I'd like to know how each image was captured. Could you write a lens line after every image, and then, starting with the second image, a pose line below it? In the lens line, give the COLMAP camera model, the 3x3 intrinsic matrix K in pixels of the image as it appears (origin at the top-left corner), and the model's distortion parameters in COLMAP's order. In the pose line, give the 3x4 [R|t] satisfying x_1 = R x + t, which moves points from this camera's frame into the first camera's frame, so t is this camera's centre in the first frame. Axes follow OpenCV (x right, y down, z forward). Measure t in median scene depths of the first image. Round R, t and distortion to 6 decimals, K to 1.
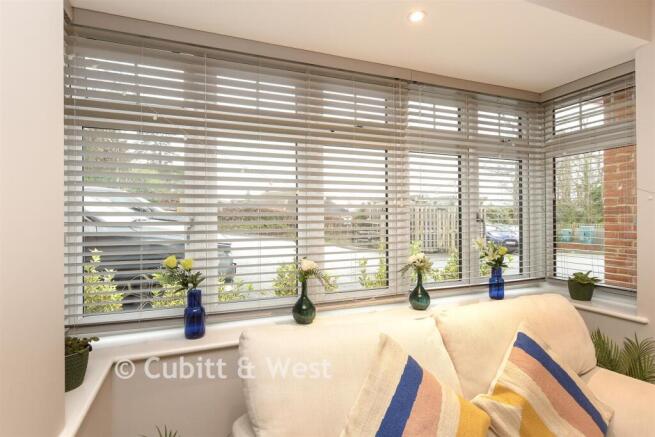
lens RADIAL K [[349.0, 0, 328.3], [0, 349.0, 218.1], [0, 0, 1]] dist [0.000095, -0.000023]
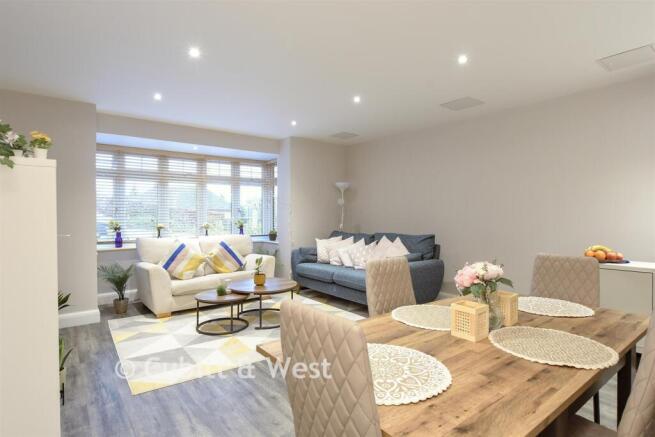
lens RADIAL K [[349.0, 0, 326.8], [0, 349.0, 222.5], [0, 0, 1]] dist [0.000095, -0.000023]
pose [[0.960012, 0.001609, 0.279953, 0.512500], [-0.009060, 0.999638, 0.025321, 0.026635], [-0.279811, -0.026845, 0.959680, -2.457345]]
